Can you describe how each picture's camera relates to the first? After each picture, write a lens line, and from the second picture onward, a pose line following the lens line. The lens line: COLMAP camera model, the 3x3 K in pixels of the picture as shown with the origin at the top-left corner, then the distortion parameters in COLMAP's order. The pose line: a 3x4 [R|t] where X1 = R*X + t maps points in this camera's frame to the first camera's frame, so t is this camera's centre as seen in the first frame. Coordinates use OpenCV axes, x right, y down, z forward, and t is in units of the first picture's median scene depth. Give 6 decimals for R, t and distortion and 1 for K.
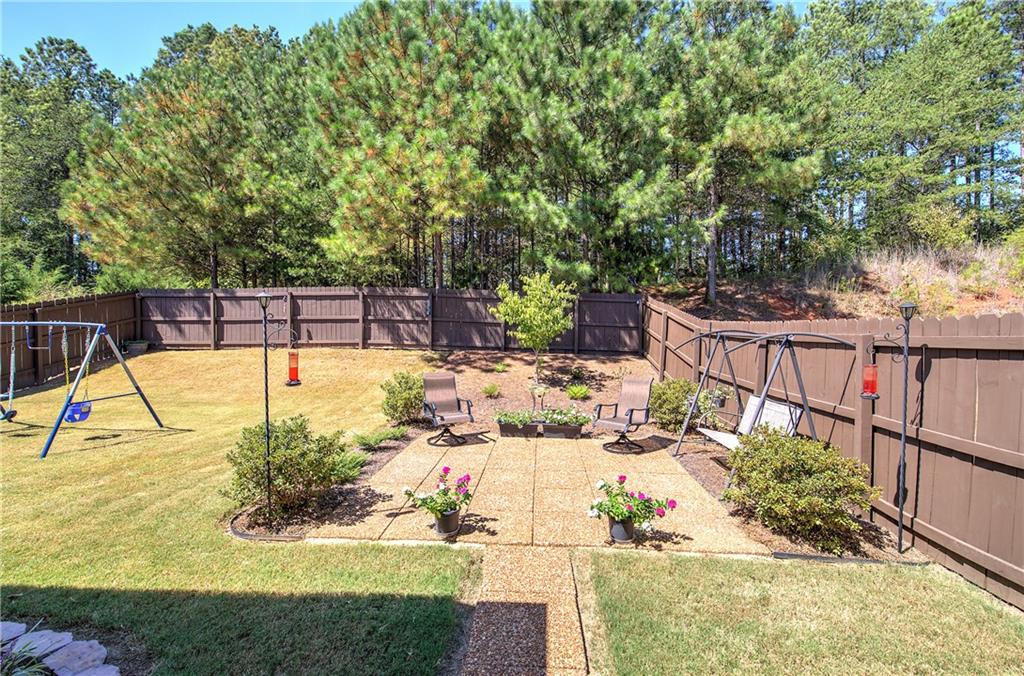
lens RADIAL K [[428.2, 0, 515.8], [0, 428.2, 337.6], [0, 0, 1]] dist [-0.011933, -0.000182]
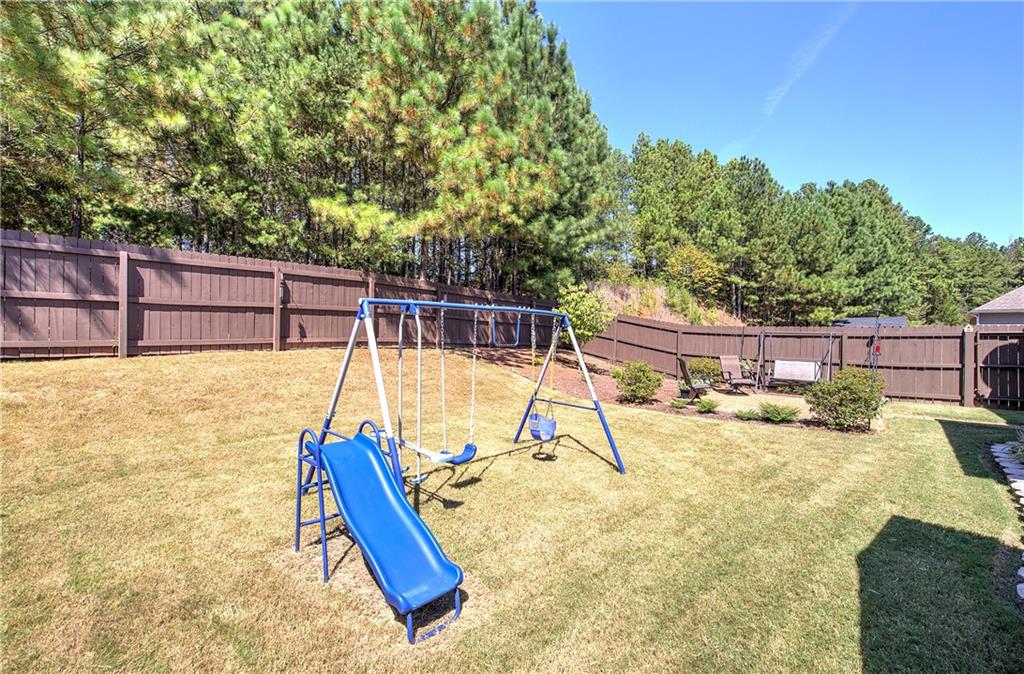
lens RADIAL K [[428.2, 0, 515.8], [0, 428.2, 336.6], [0, 0, 1]] dist [-0.011933, -0.000182]
pose [[0.631116, 0.000694, 0.775688, -0.977431], [0.002669, 0.999992, -0.003066, 0.007456], [-0.775684, 0.004006, 0.631109, 0.331527]]
